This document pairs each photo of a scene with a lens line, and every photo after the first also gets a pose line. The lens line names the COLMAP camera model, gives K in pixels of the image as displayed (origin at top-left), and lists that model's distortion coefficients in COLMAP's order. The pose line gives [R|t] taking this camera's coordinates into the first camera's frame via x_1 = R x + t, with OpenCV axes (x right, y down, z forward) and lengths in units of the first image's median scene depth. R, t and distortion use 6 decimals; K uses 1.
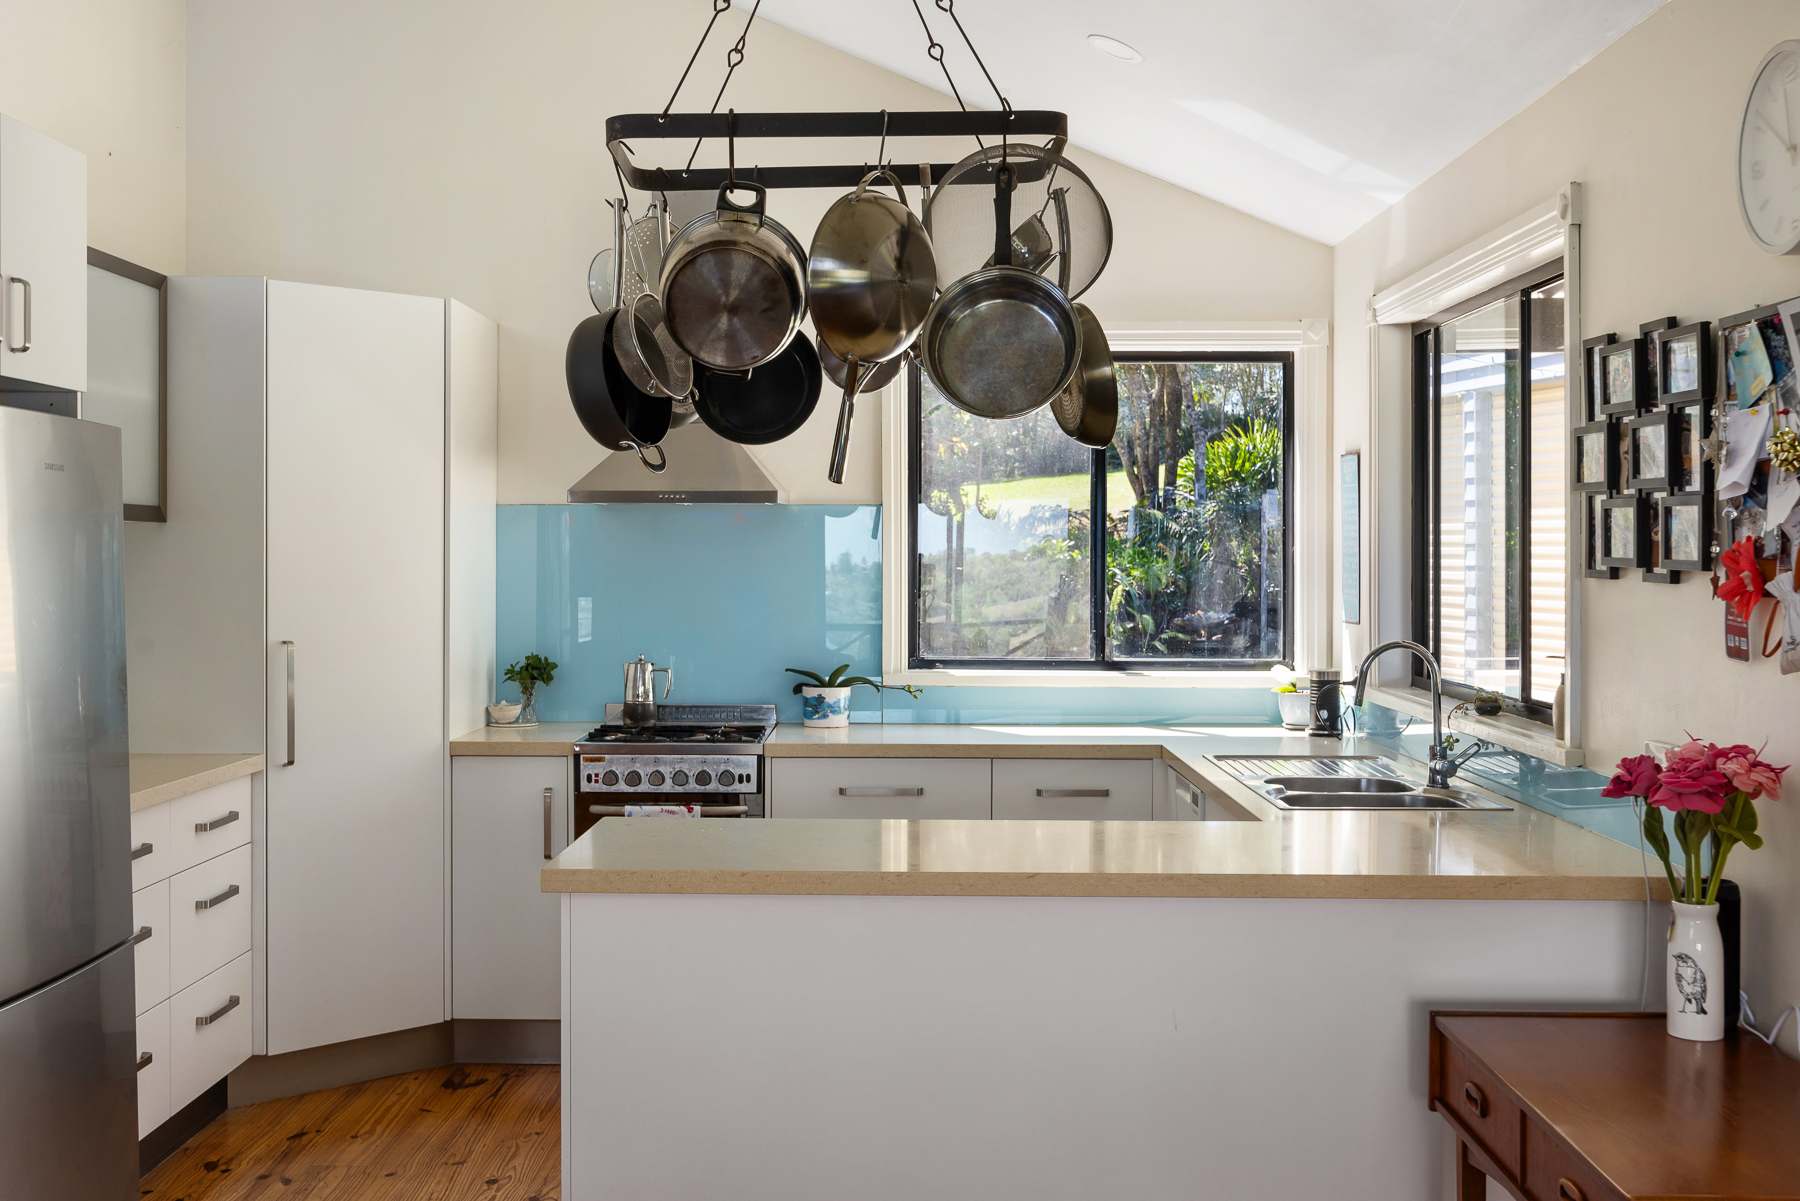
lens RADIAL K [[1879.9, 0, 898.0], [0, 1879.9, 593.9], [0, 0, 1]] dist [-0.016276, 0.000000]
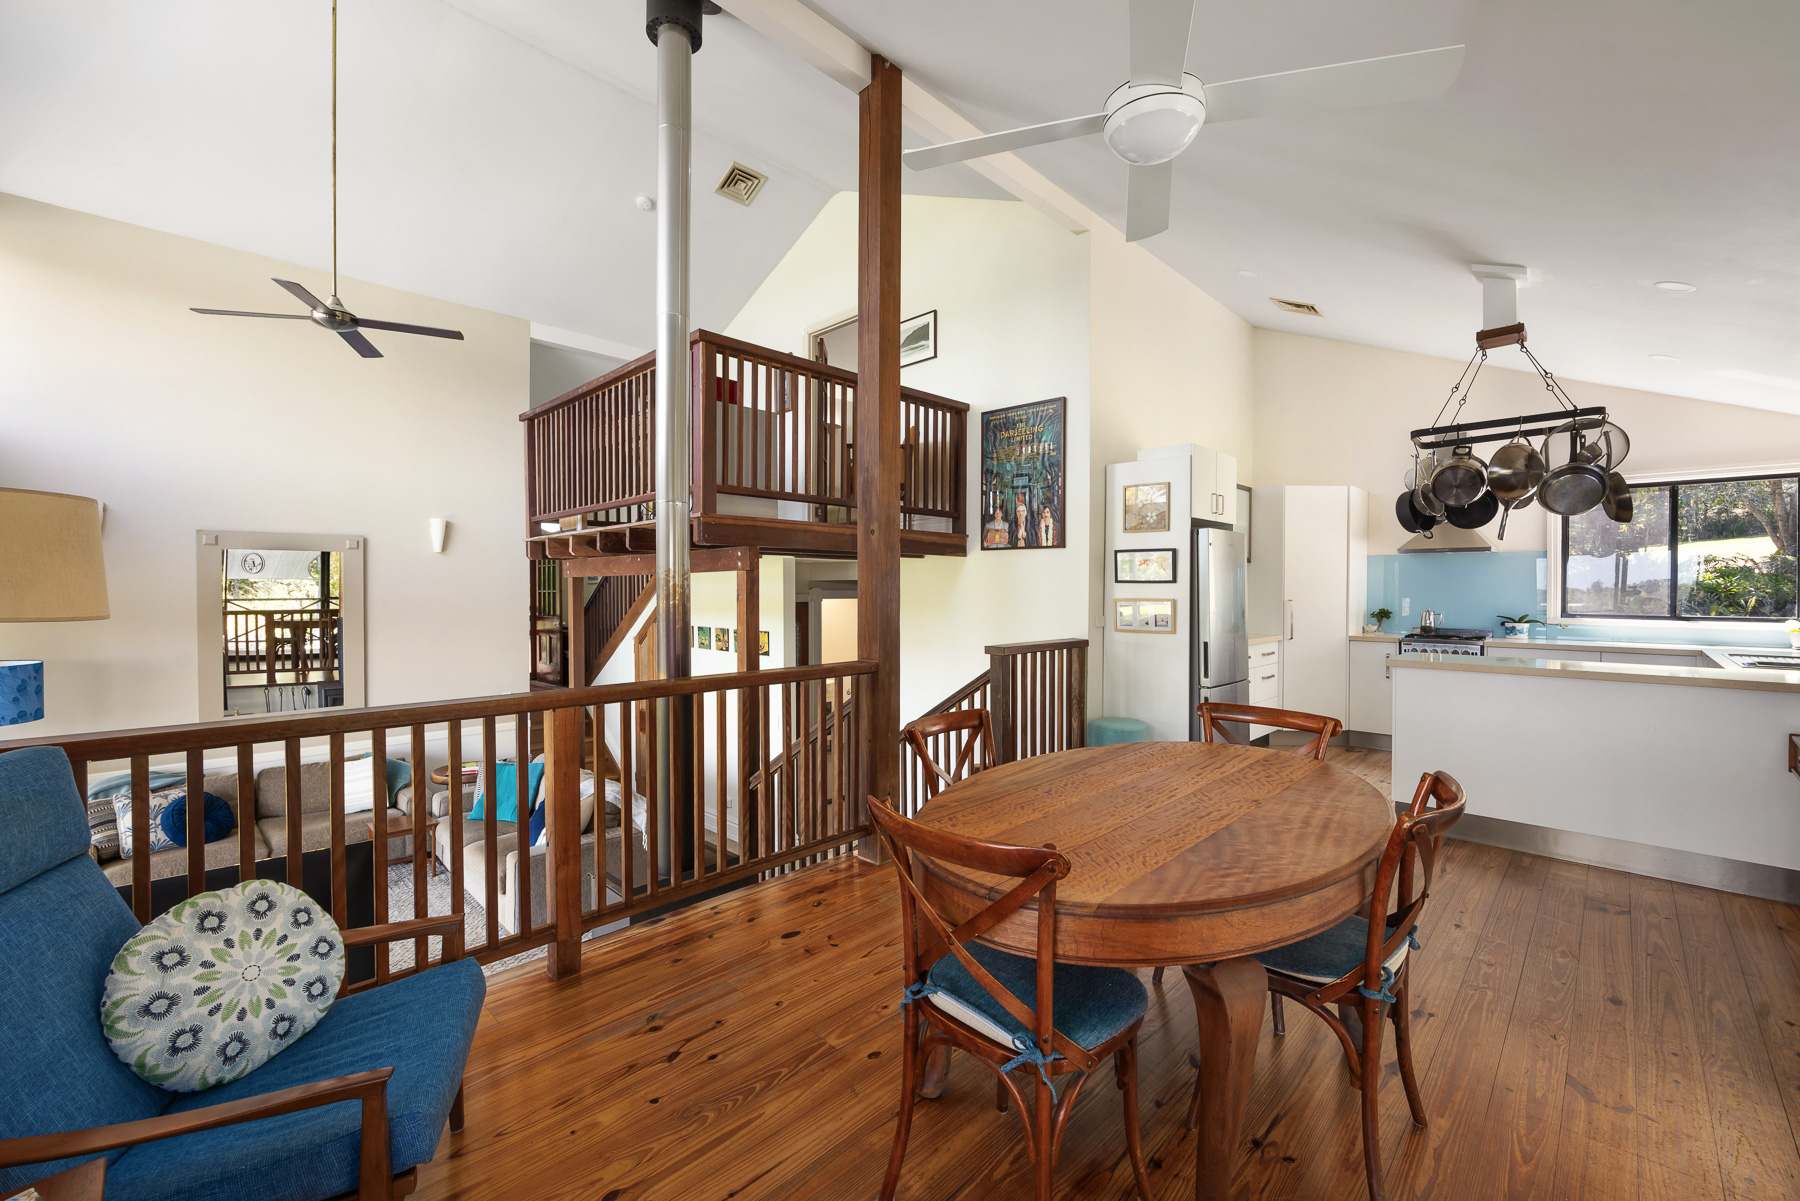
lens RADIAL K [[736.9, 0, 901.6], [0, 736.9, 592.5], [0, 0, 1]] dist [0.000750, 0.000193]
pose [[0.719881, 0.006467, -0.694067, 0.056498], [-0.015261, 0.999862, -0.006513, 0.028020], [0.693930, 0.015281, 0.719881, -0.309771]]
